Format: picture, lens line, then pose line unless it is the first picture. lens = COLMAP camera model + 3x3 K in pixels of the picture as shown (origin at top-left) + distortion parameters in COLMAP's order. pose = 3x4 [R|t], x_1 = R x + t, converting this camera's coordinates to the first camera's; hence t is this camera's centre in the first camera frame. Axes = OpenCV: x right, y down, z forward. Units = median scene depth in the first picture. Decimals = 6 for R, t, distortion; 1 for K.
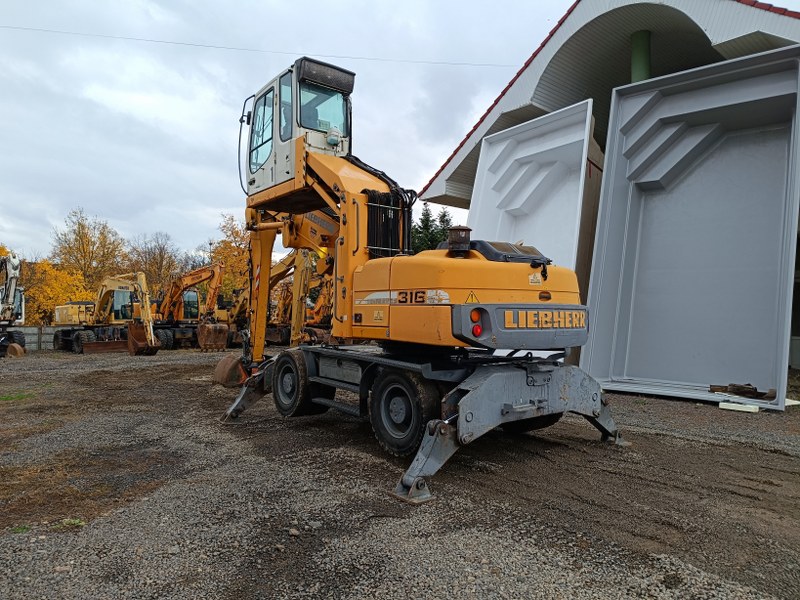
lens RADIAL K [[552.5, 0, 384.8], [0, 552.5, 299.0], [0, 0, 1]] dist [0.023447, -0.028577]
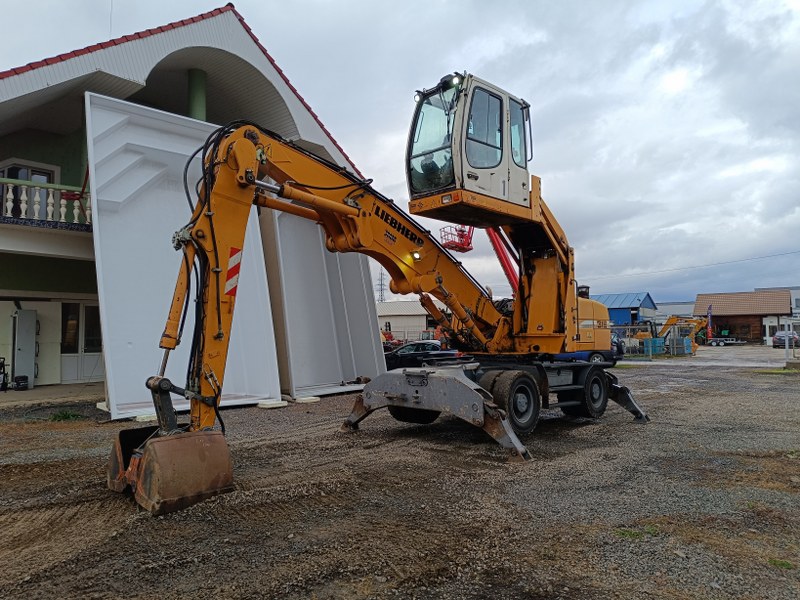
lens RADIAL K [[552.5, 0, 401.1], [0, 552.5, 305.6], [0, 0, 1]] dist [0.023447, -0.028577]
pose [[-0.139322, 0.040150, 0.989433, -1.479030], [-0.021894, 0.998809, -0.043614, 0.024420], [-0.990005, -0.027739, -0.138277, 1.741486]]
